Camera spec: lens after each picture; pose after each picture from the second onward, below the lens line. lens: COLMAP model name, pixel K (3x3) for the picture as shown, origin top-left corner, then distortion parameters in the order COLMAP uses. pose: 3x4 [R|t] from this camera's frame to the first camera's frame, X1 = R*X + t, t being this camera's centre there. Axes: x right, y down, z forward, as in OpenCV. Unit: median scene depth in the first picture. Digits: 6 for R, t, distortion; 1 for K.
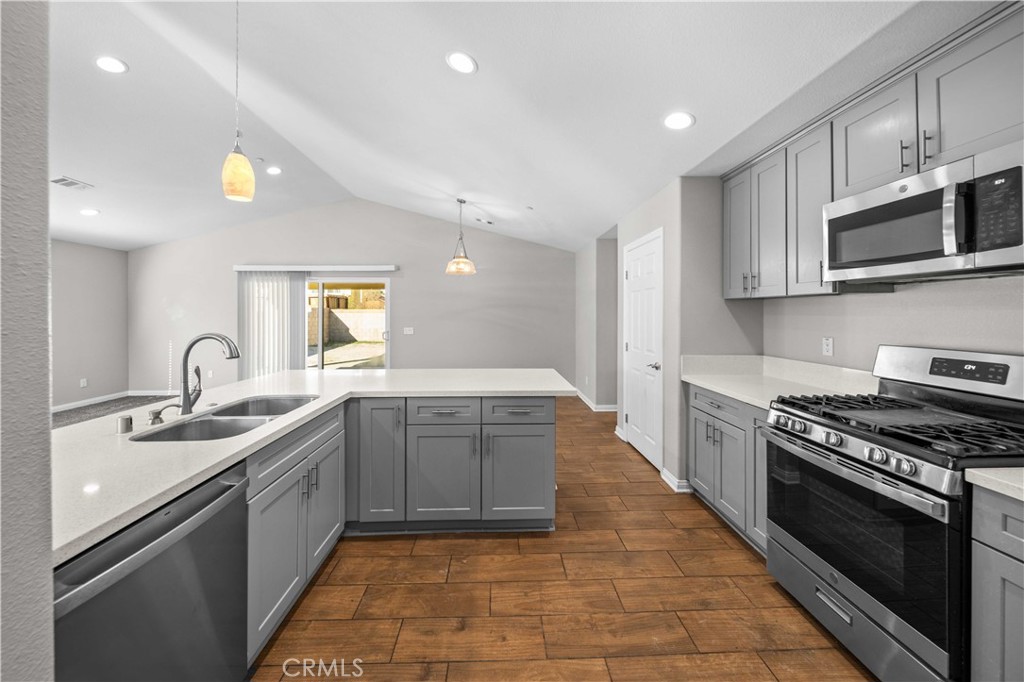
lens RADIAL K [[359.8, 0, 512.9], [0, 359.8, 312.3], [0, 0, 1]] dist [0.000259, -0.000017]
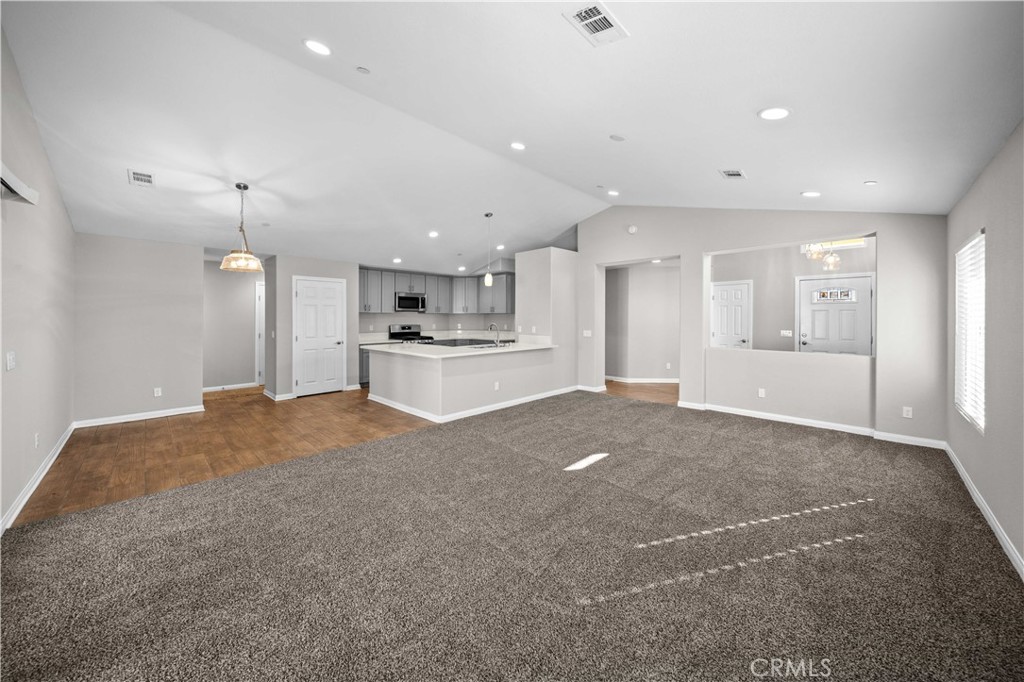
lens RADIAL K [[360.6, 0, 515.1], [0, 360.6, 328.4], [0, 0, 1]] dist [0.000397, 0.000041]
pose [[-0.686819, -0.010955, 0.726746, -2.579769], [0.005424, 0.999781, 0.020197, 0.040691], [-0.726808, 0.017814, -0.686610, 2.356411]]
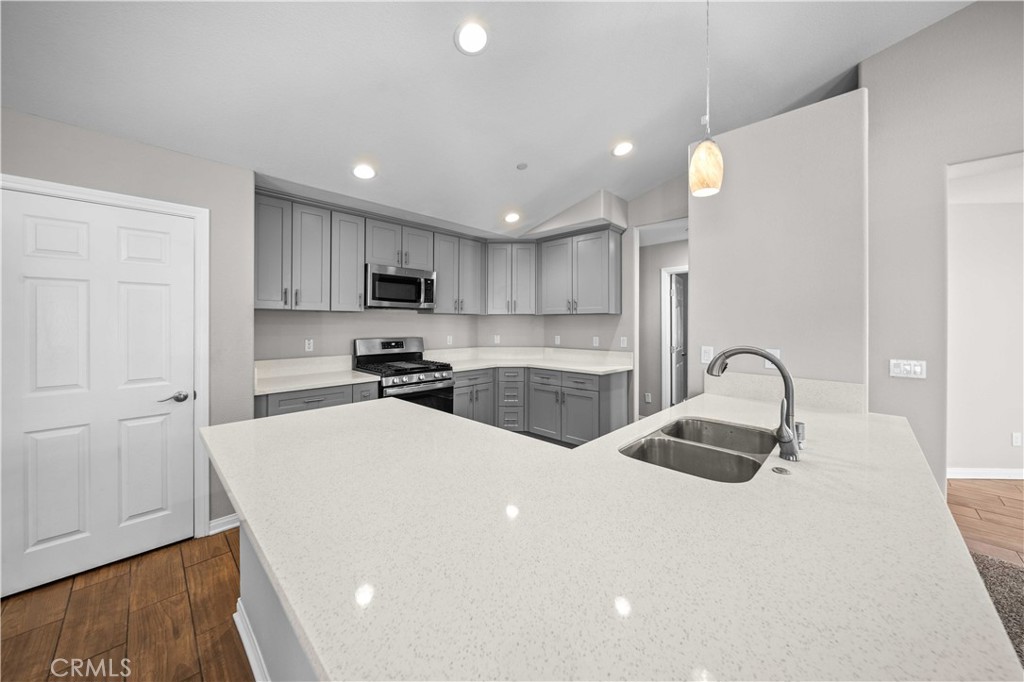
lens RADIAL K [[360.6, 0, 515.1], [0, 360.6, 328.4], [0, 0, 1]] dist [0.000397, 0.000041]
pose [[-0.689763, -0.001686, 0.724034, -0.789522], [0.004790, 0.999965, 0.006891, 0.018929], [-0.724020, 0.008221, -0.689730, 1.399716]]
